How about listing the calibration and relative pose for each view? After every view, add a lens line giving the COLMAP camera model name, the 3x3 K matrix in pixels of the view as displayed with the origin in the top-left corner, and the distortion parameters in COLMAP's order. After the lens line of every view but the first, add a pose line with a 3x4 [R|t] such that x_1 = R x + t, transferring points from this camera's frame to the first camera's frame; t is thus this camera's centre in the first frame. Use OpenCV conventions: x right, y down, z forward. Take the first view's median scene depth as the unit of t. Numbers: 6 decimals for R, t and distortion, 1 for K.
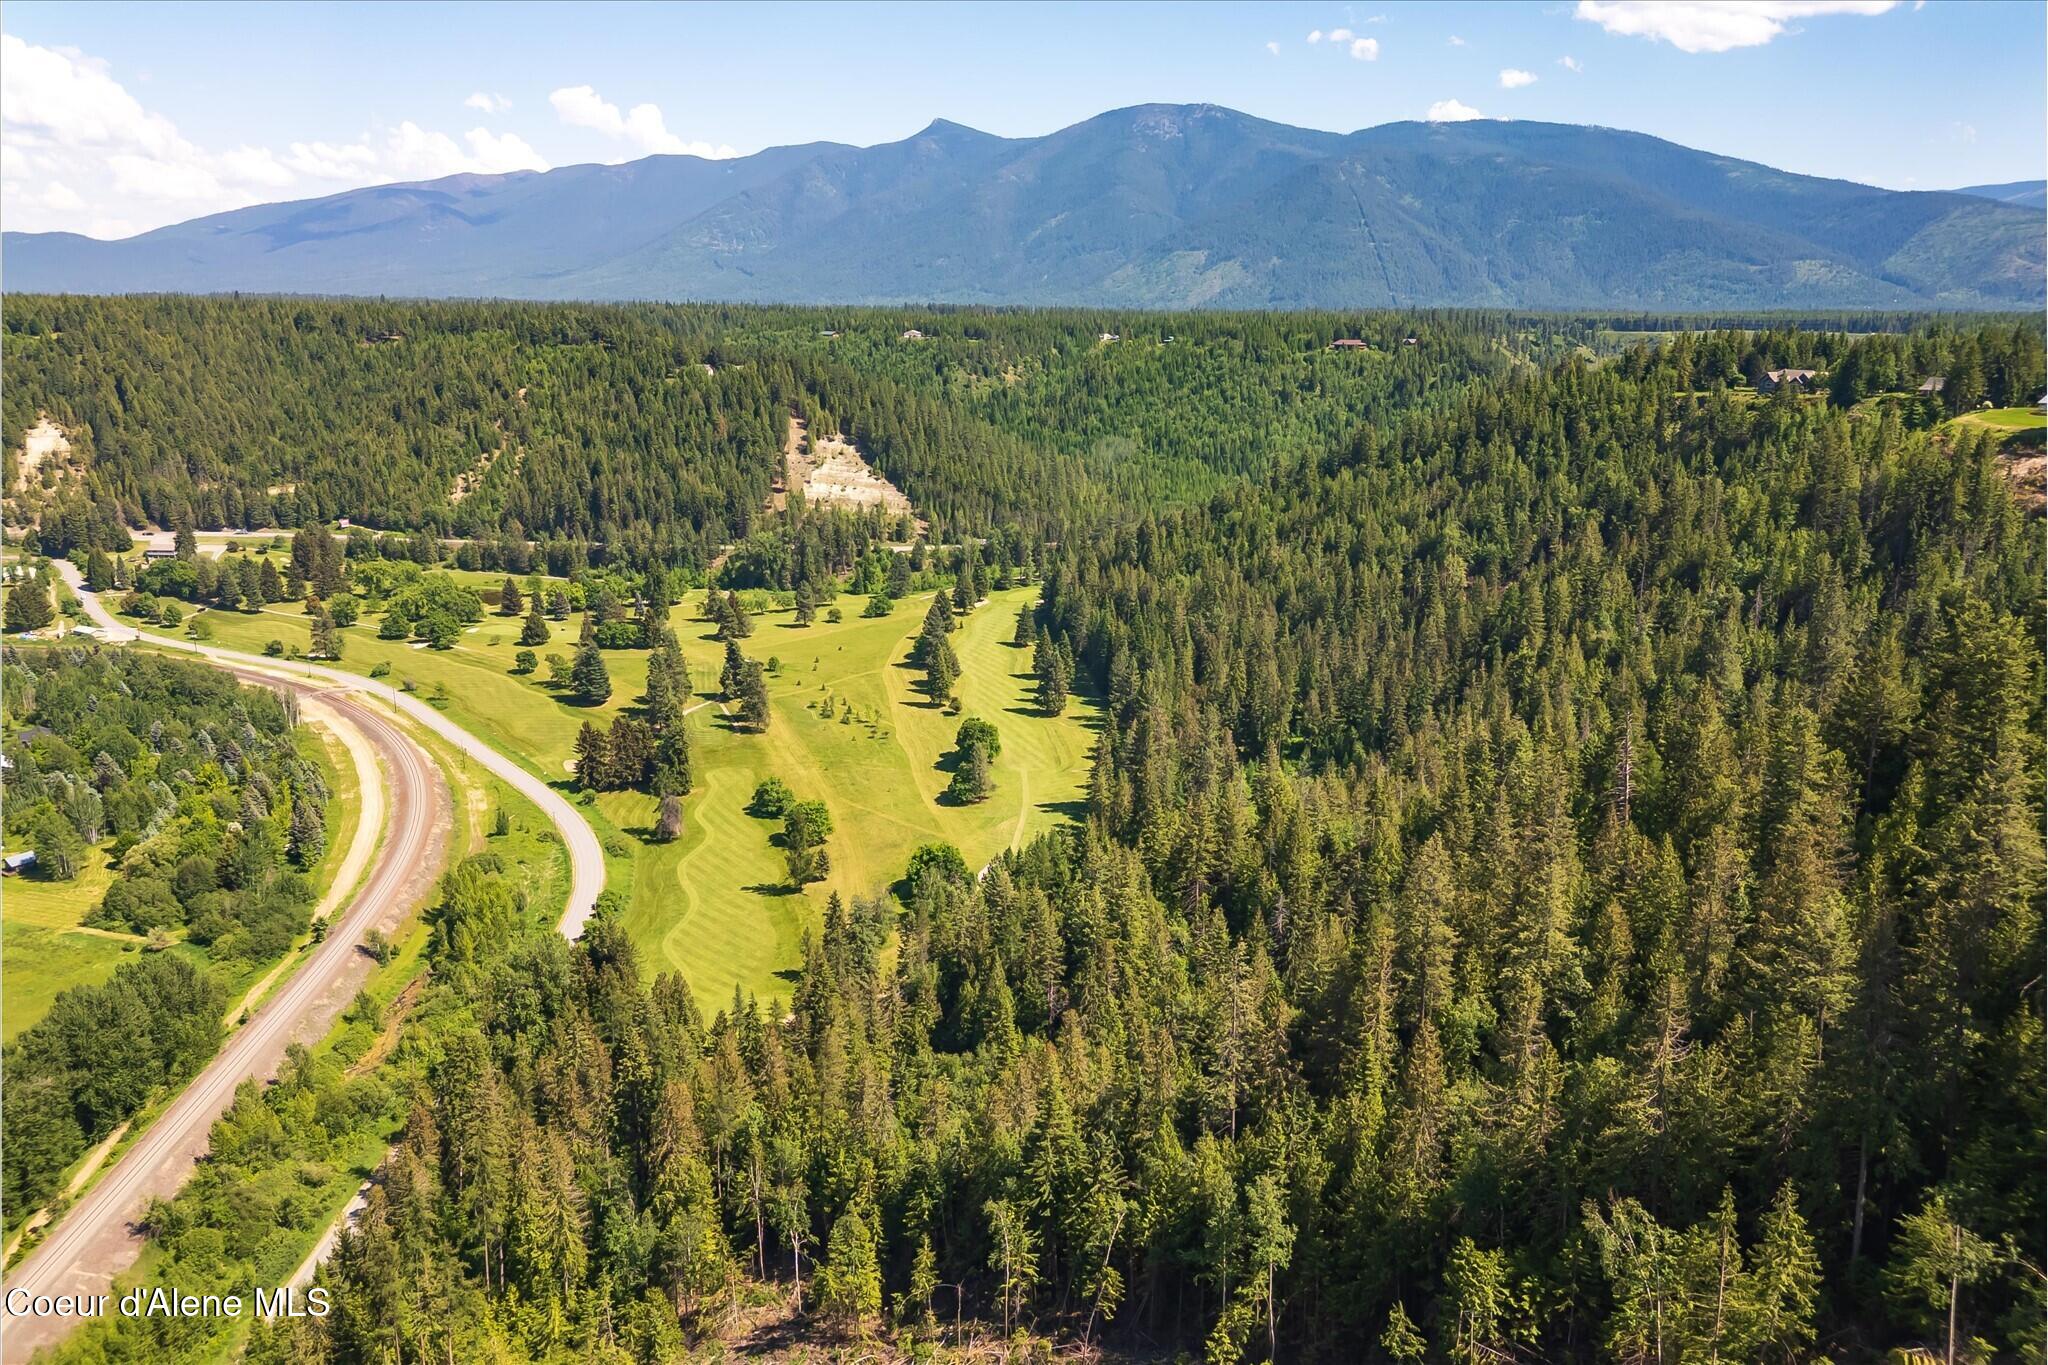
lens RADIAL K [[1388.1, 0, 1024.8], [0, 1388.1, 704.0], [0, 0, 1]] dist [0.118064, -0.164809]
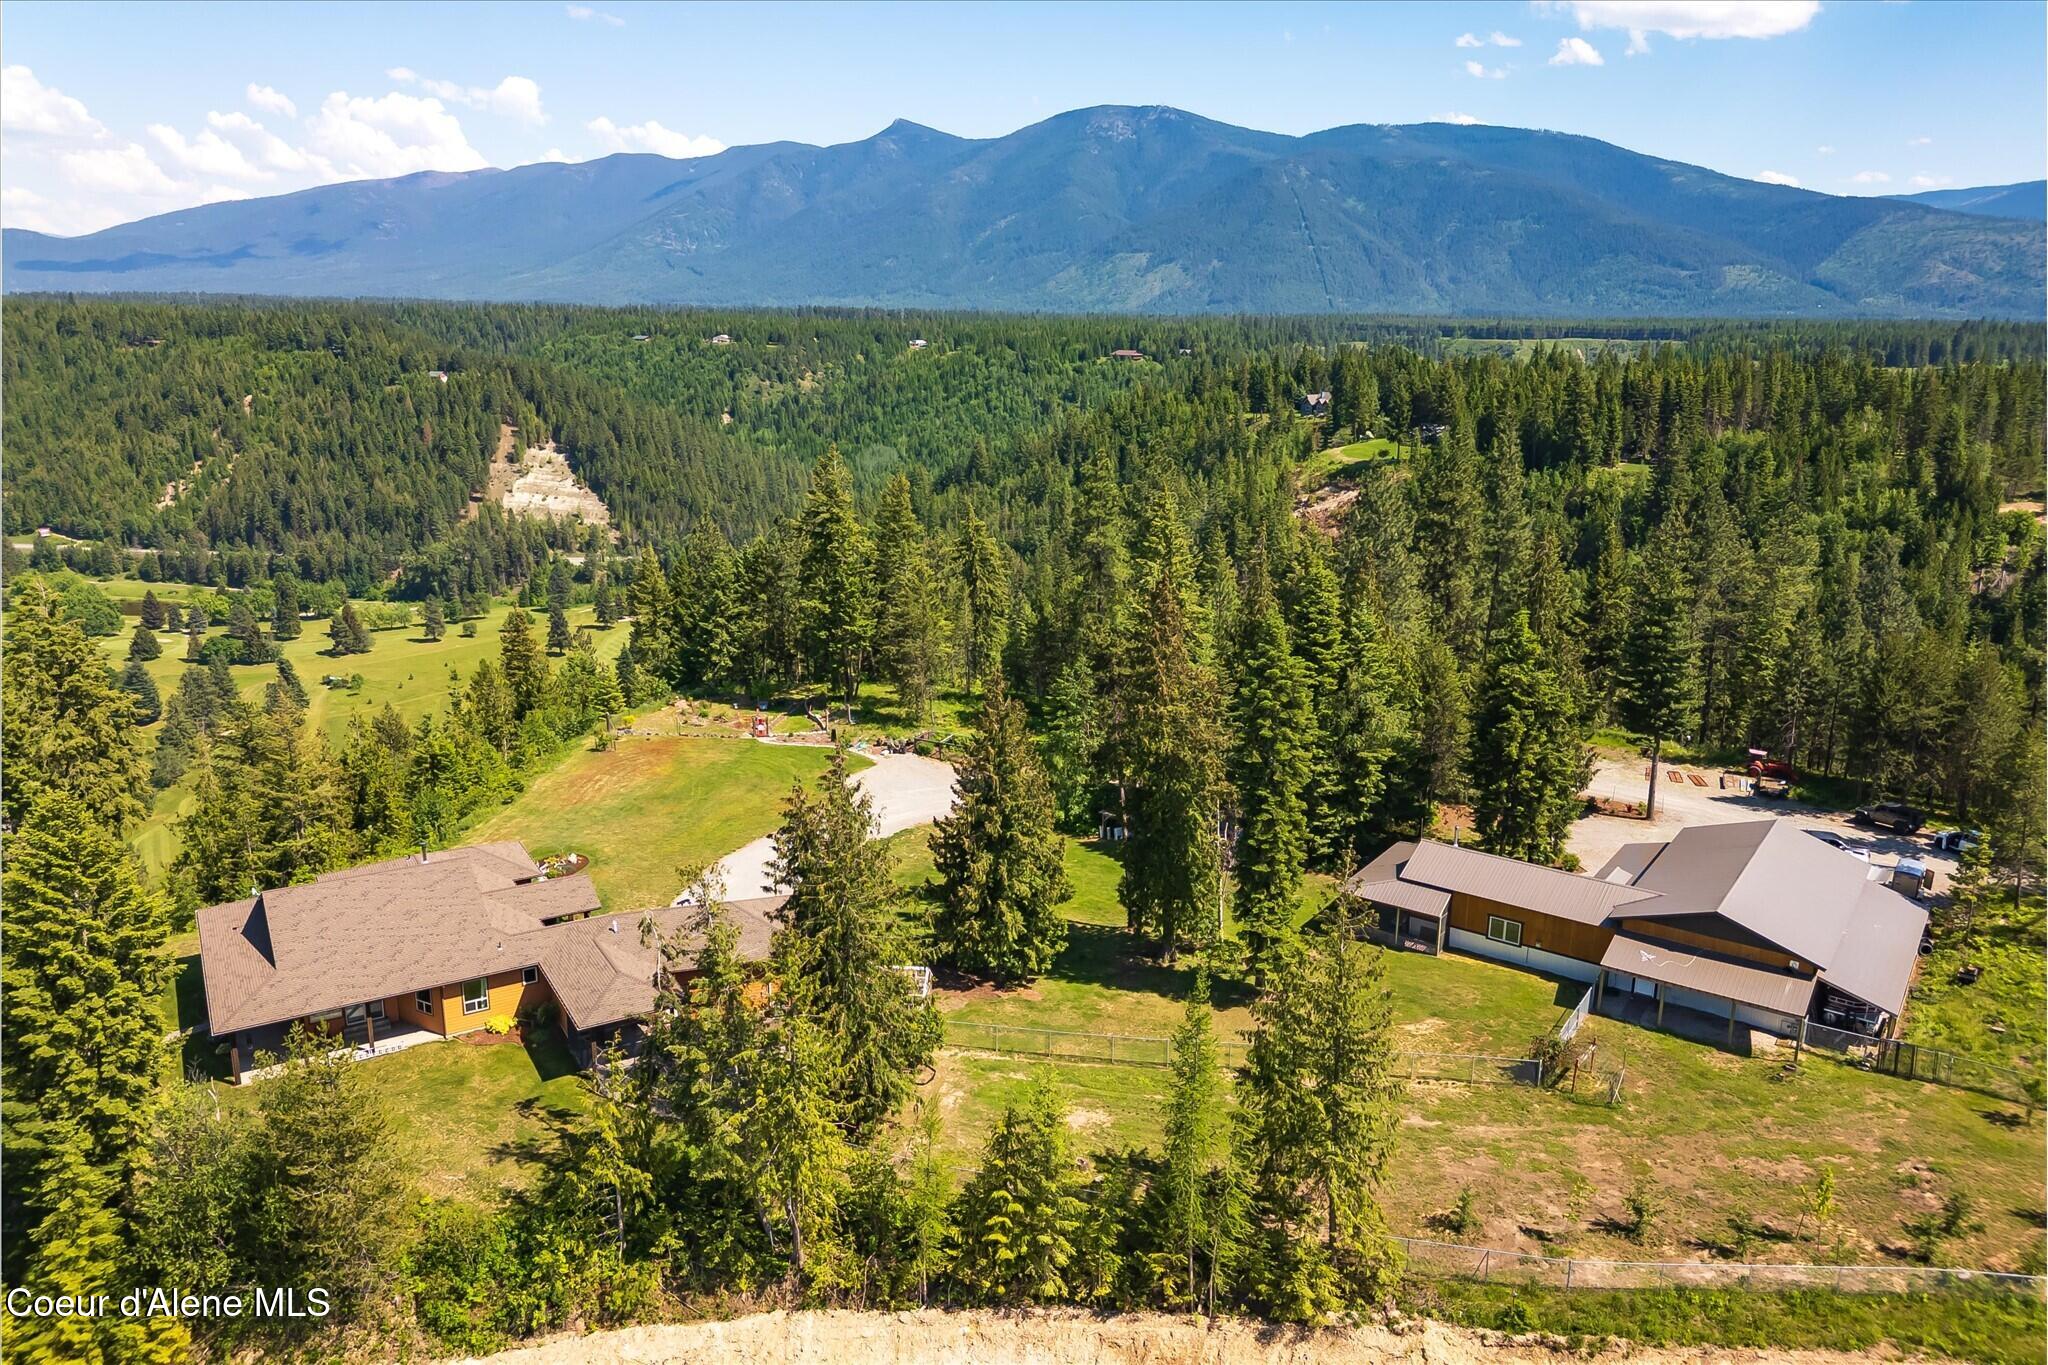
lens RADIAL K [[1414.6, 0, 1024.0], [0, 1414.6, 682.5], [0, 0, 1]] dist [0.082116, -0.077800]
pose [[0.999993, 0.002683, 0.002666, 0.158282], [-0.002636, 0.999842, -0.017582, -0.006278], [-0.002713, 0.017575, 0.999842, -0.001622]]
